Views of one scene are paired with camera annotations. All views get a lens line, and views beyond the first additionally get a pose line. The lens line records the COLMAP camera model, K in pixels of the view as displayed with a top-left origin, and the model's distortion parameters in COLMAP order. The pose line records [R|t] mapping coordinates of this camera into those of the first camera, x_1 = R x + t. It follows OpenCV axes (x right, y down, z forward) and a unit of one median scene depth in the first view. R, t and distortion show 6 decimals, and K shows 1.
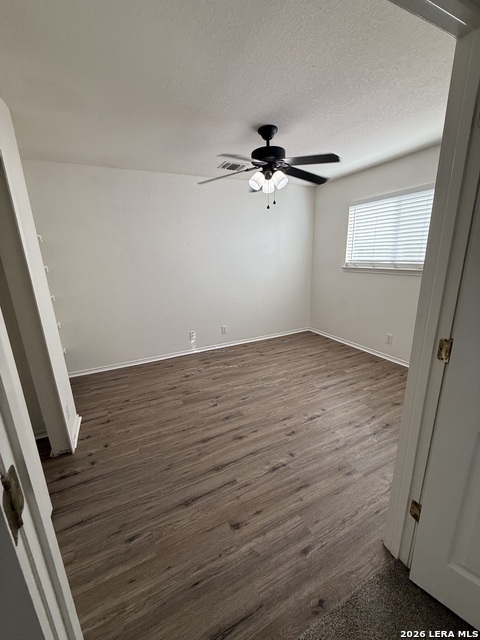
lens RADIAL K [[256.3, 0, 236.9], [0, 256.3, 321.3], [0, 0, 1]] dist [0.000172, 0.000119]
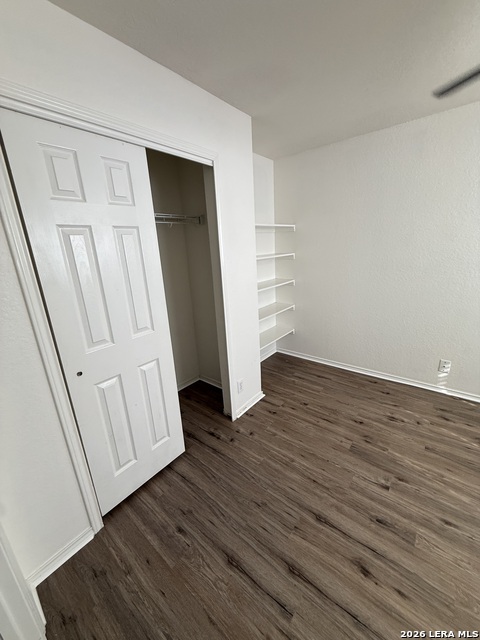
lens RADIAL K [[256.3, 0, 239.0], [0, 256.3, 316.7], [0, 0, 1]] dist [0.000172, 0.000119]
pose [[0.421668, 0.249883, -0.871639, 0.202982], [-0.193133, 0.963971, 0.182922, -0.119931], [0.885944, 0.091210, 0.454736, 0.348853]]
